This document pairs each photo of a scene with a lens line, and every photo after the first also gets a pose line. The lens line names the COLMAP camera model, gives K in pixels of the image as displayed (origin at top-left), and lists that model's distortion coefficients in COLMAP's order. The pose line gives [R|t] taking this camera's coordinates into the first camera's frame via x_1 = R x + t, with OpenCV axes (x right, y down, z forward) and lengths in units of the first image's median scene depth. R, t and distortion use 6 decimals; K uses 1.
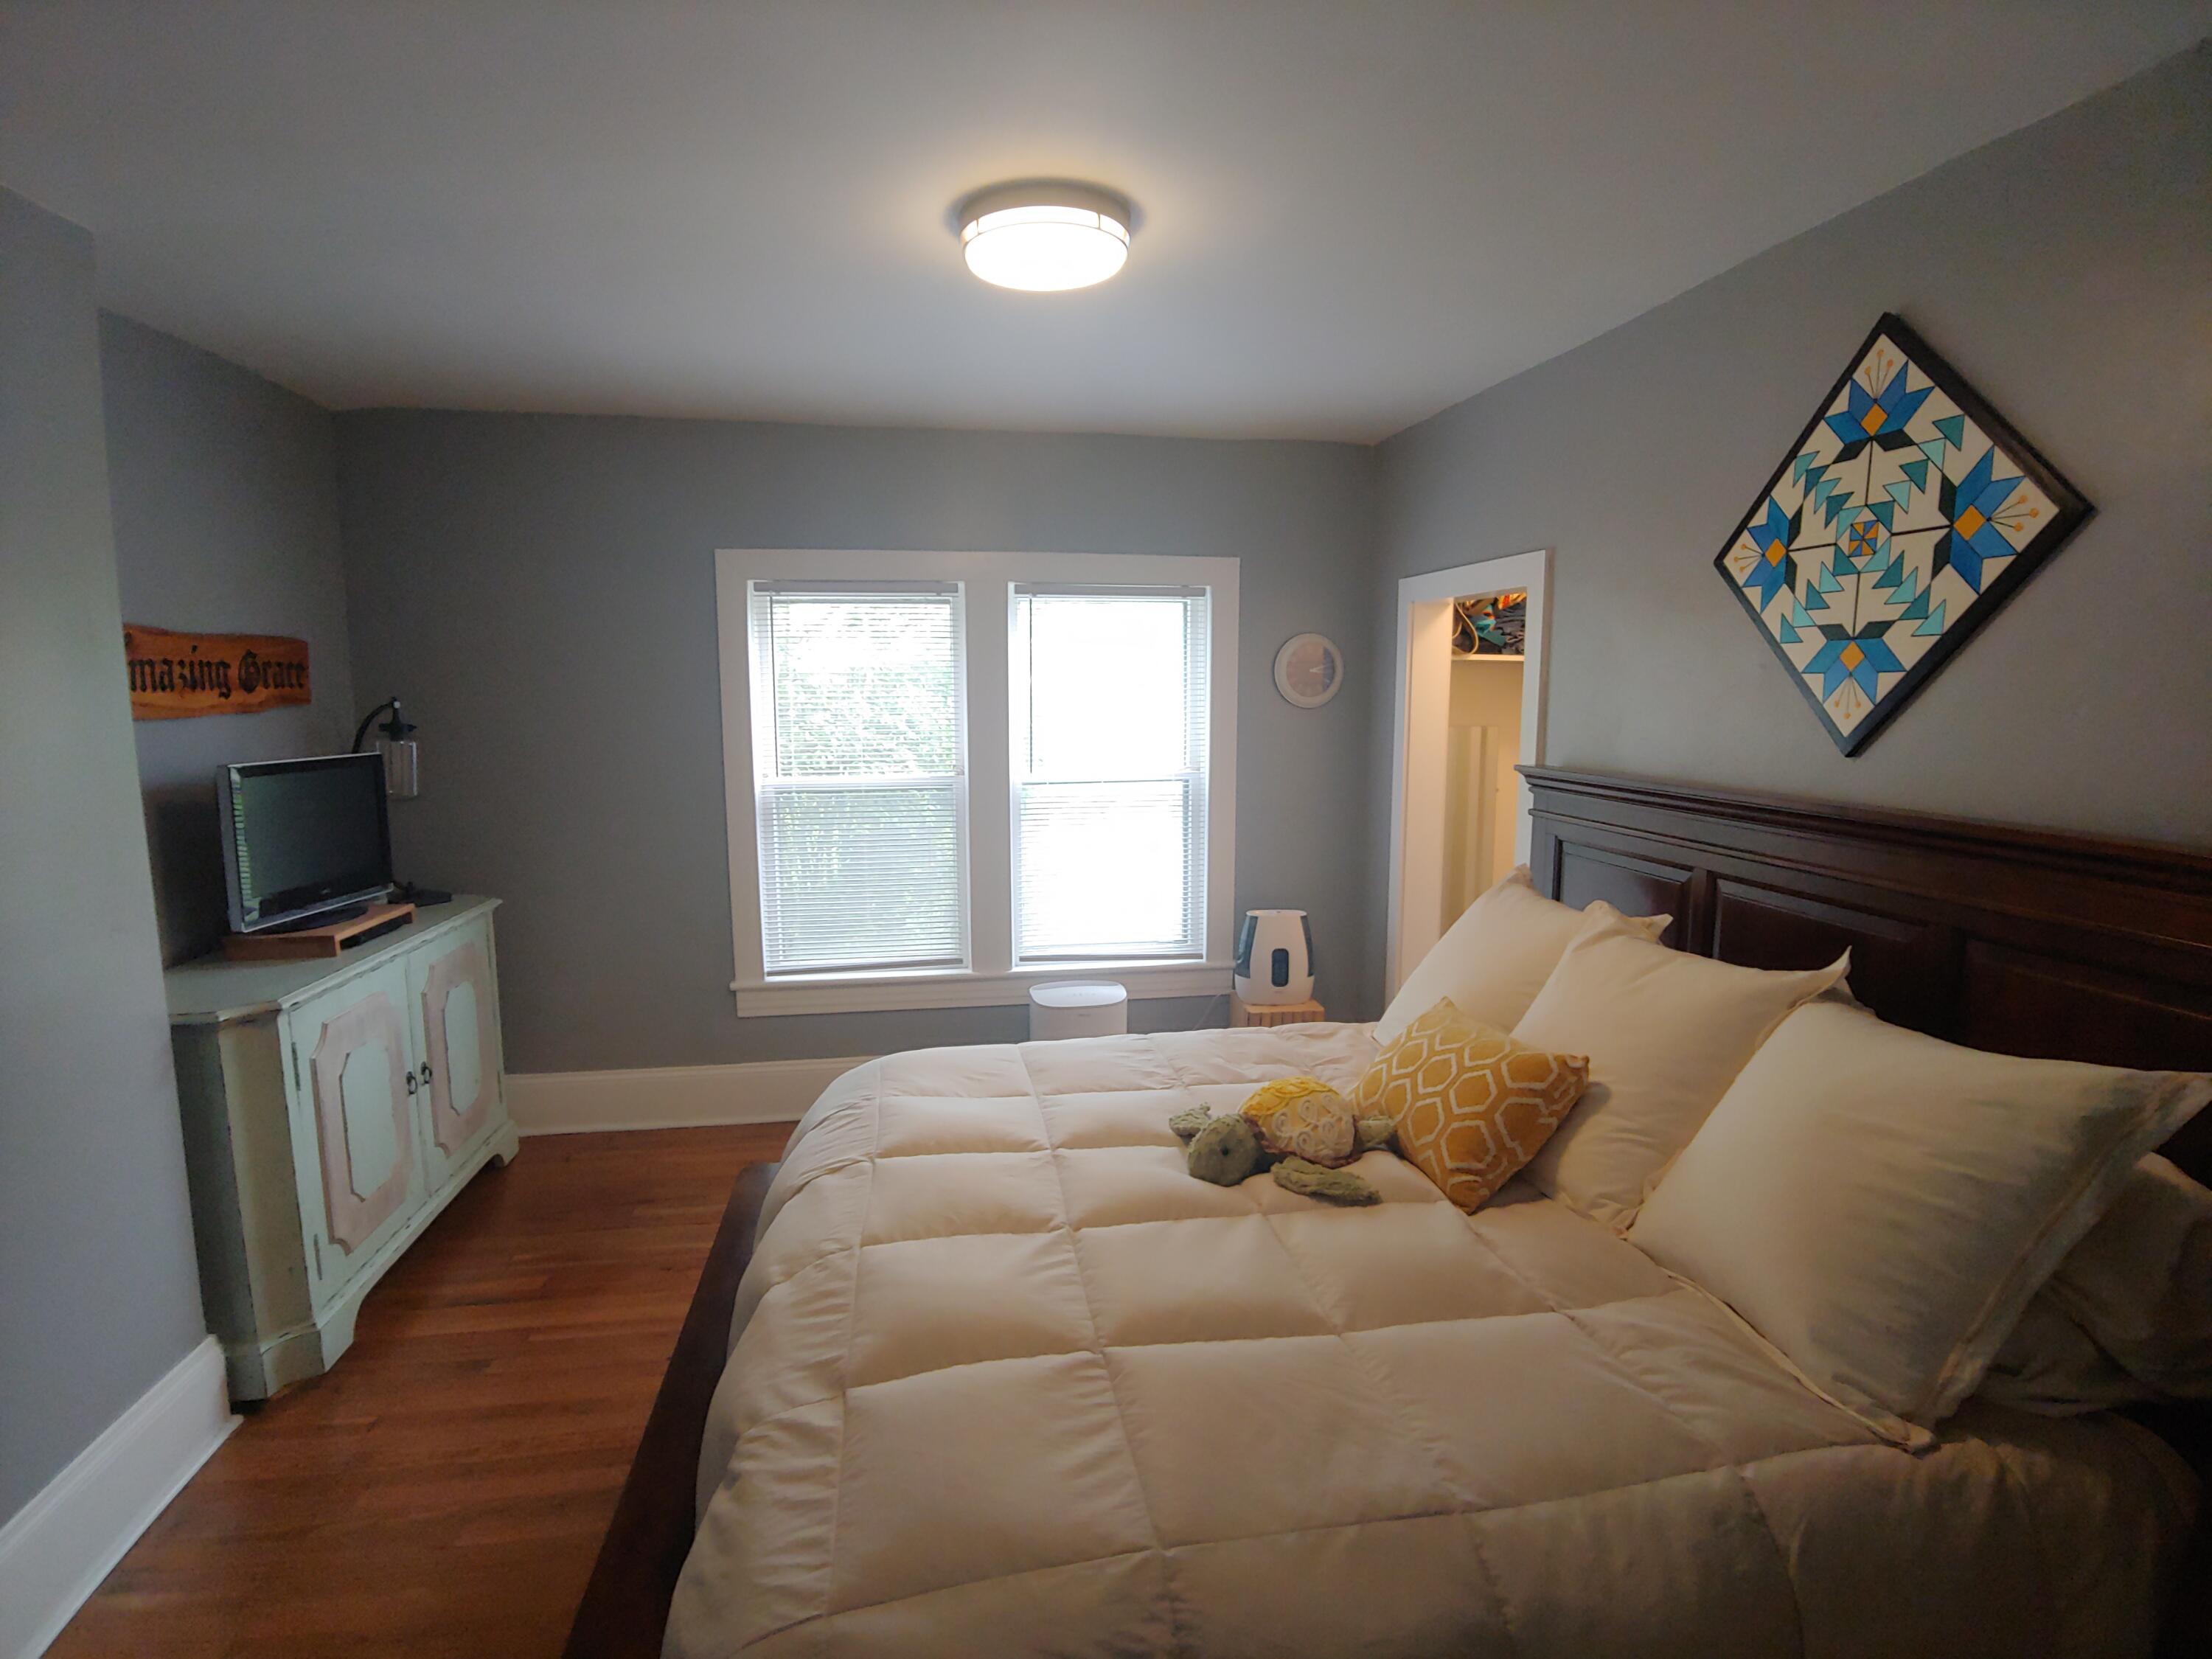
lens RADIAL K [[1109.0, 0, 1097.4], [0, 1109.0, 831.1], [0, 0, 1]] dist [-0.026965, 0.009939]
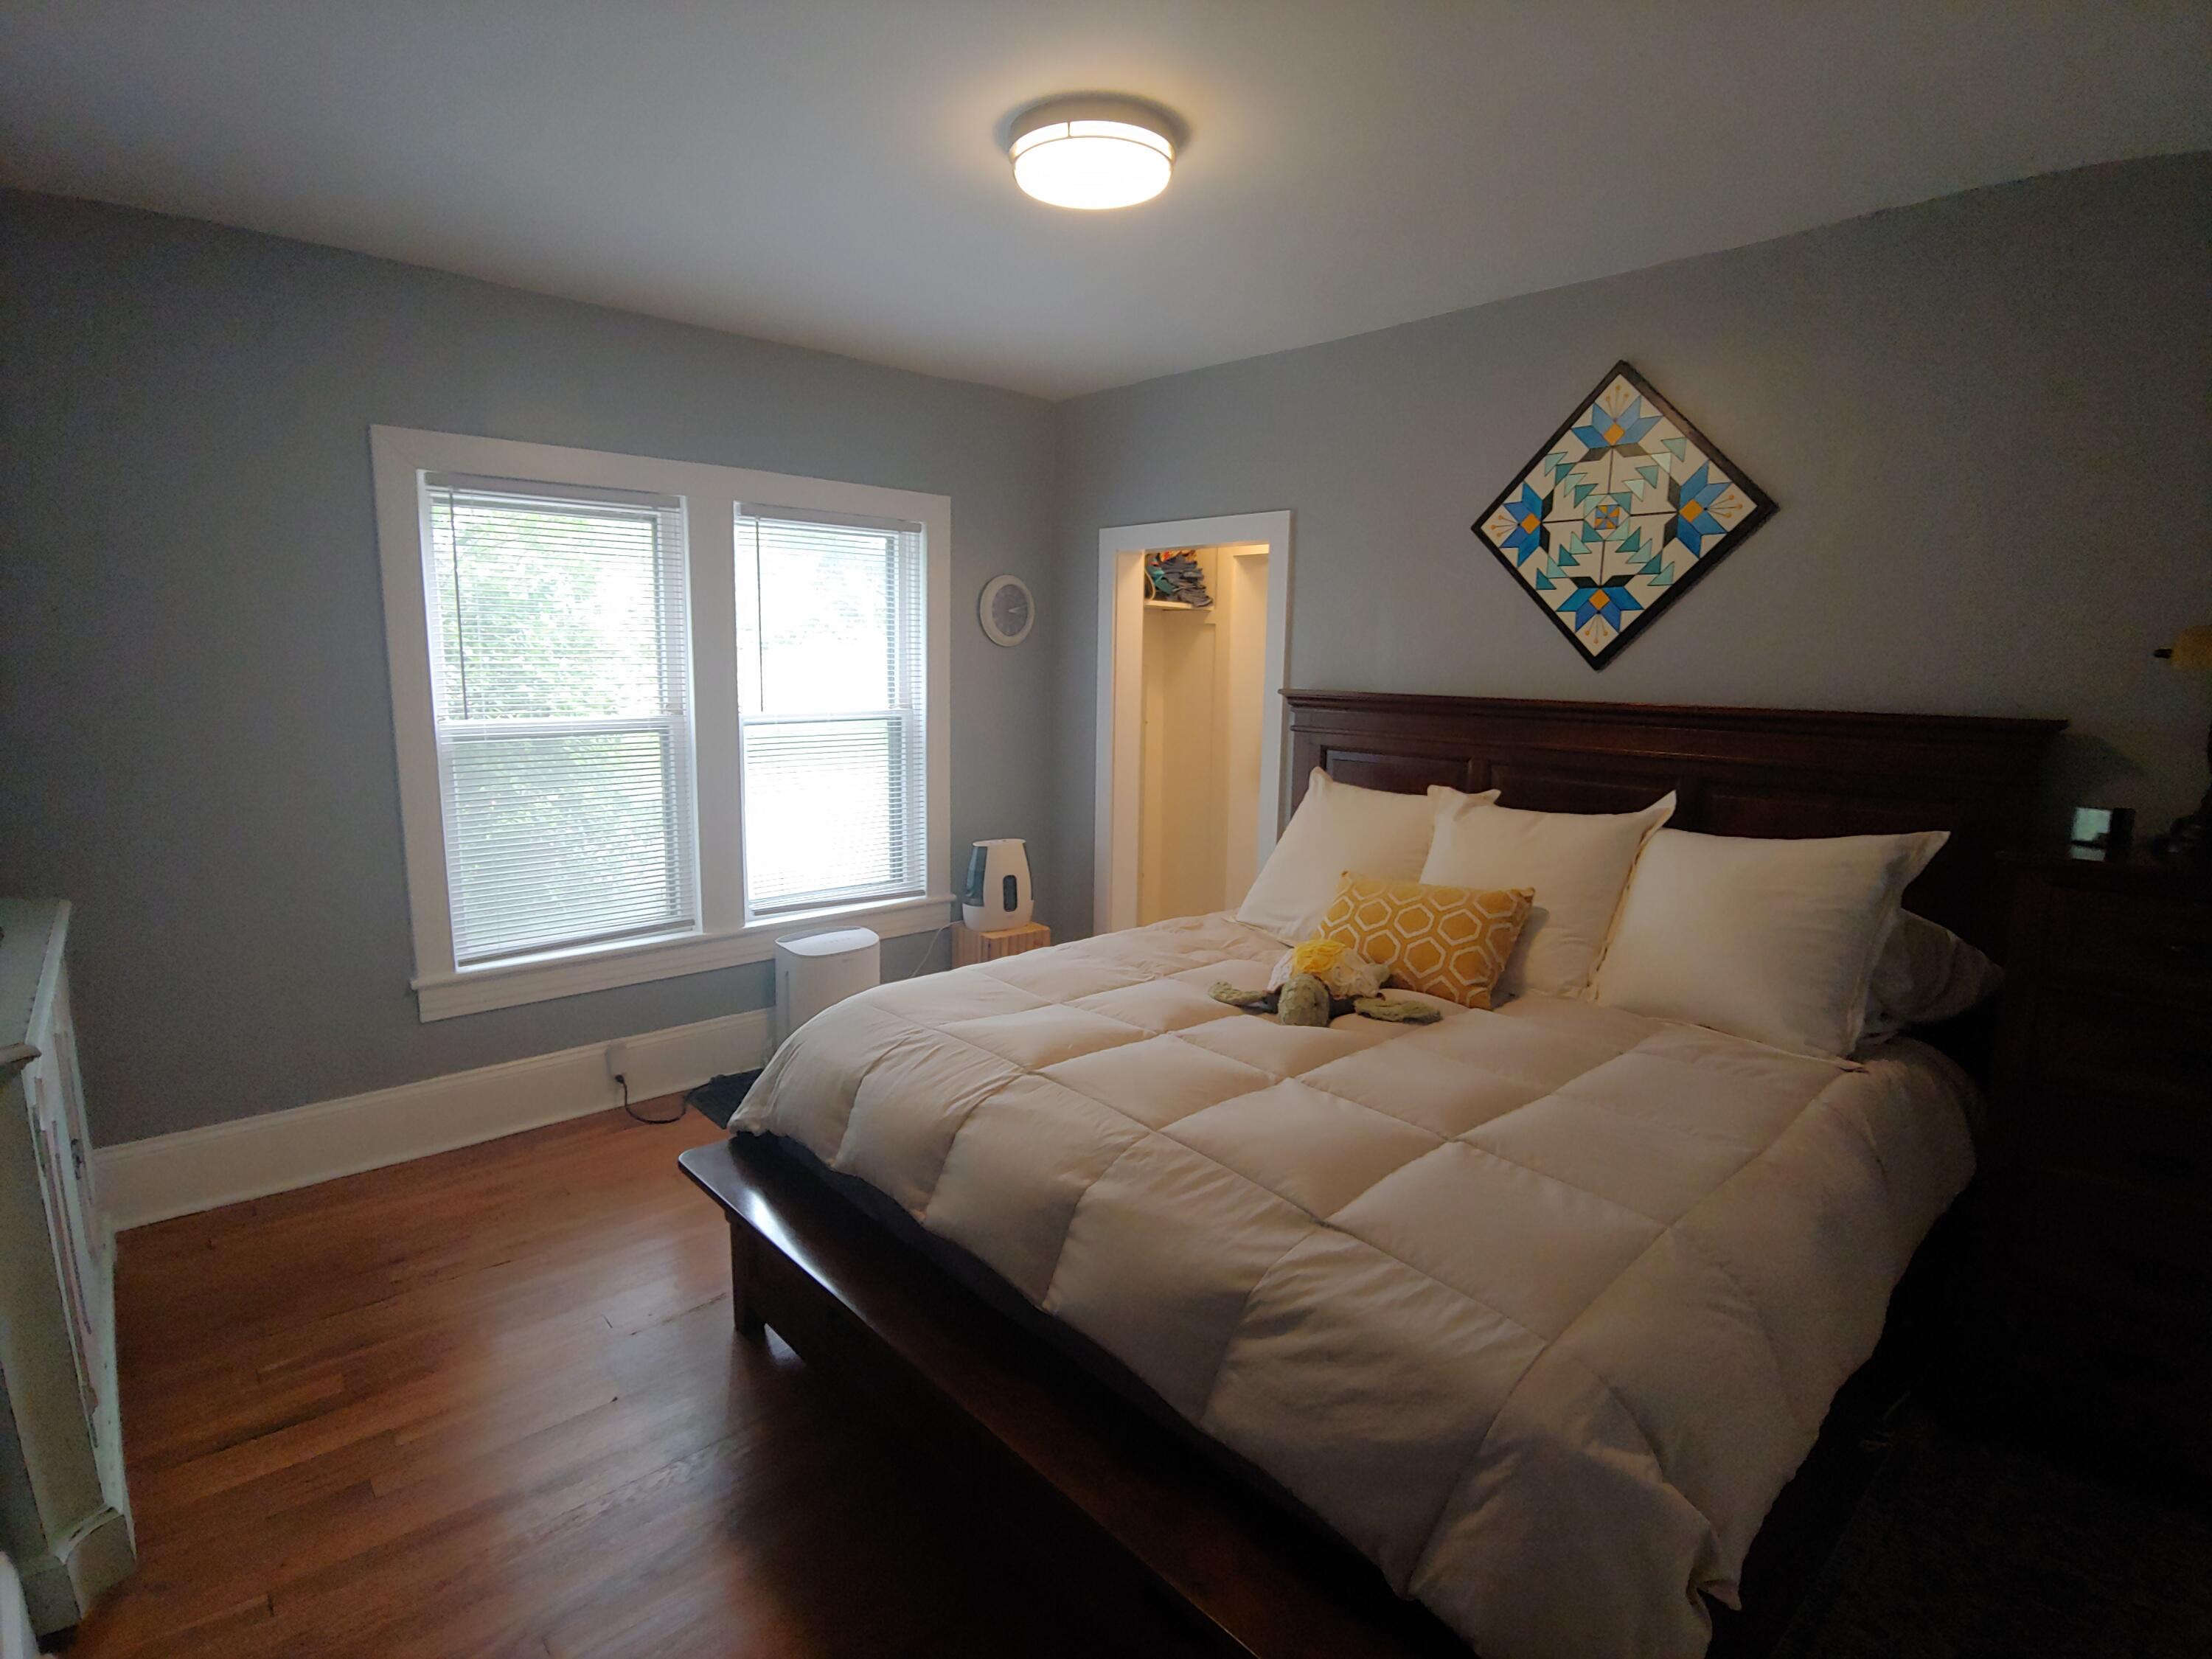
lens RADIAL K [[1109.0, 0, 1097.4], [0, 1109.0, 831.1], [0, 0, 1]] dist [-0.026965, 0.009939]
pose [[0.840411, -0.070027, 0.537407, -0.582263], [0.053980, 0.997502, 0.045565, 0.036711], [-0.539255, -0.009284, 0.842091, 0.122816]]
